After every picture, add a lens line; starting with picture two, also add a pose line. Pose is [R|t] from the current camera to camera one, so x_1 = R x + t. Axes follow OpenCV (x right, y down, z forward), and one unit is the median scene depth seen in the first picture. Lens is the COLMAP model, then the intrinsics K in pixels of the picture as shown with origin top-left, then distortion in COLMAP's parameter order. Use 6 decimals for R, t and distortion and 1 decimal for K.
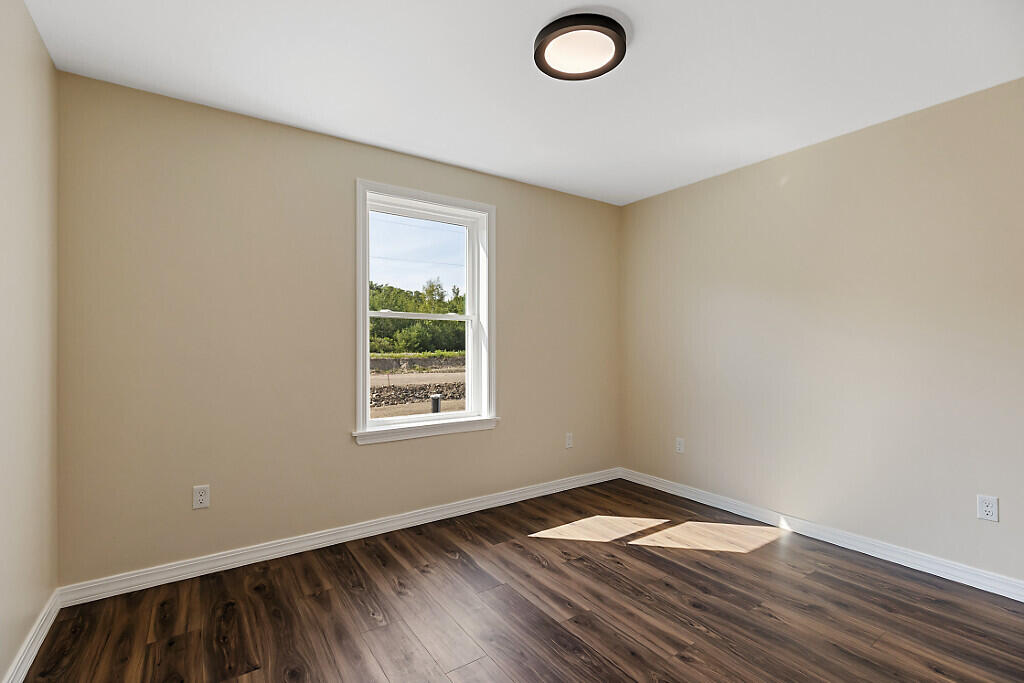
lens RADIAL K [[461.9, 0, 511.0], [0, 461.9, 348.1], [0, 0, 1]] dist [0.008769, -0.000010]
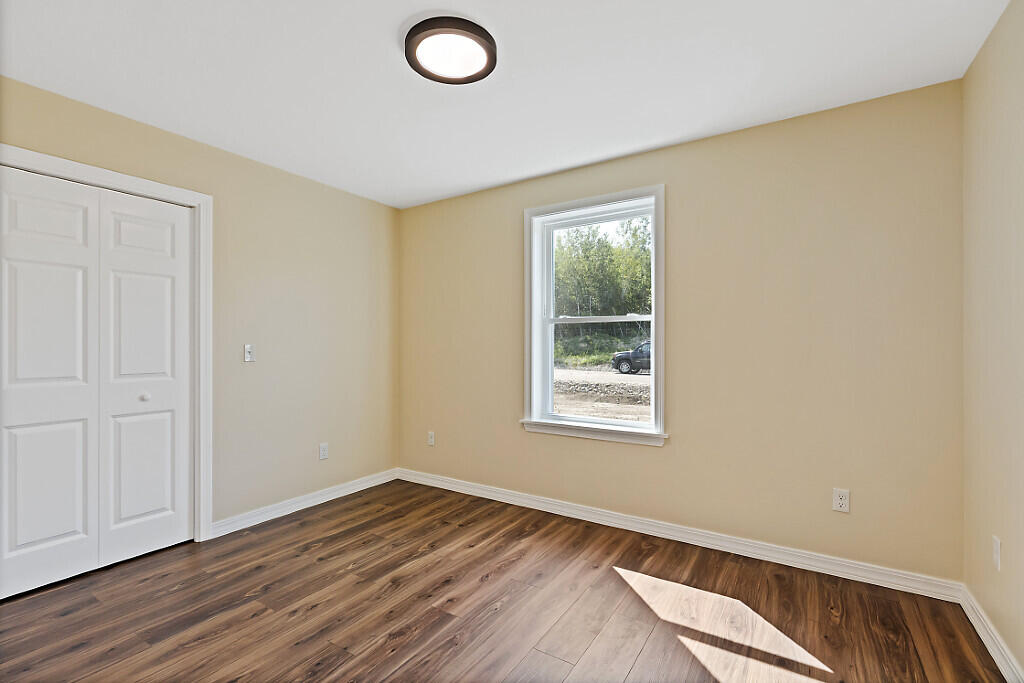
lens RADIAL K [[461.9, 0, 511.0], [0, 461.9, 348.1], [0, 0, 1]] dist [0.008769, -0.000010]
pose [[0.397423, 0.003030, -0.917631, 0.757591], [0.000001, 0.999995, 0.003302, -0.008645], [0.917636, -0.001313, 0.397420, 0.480220]]
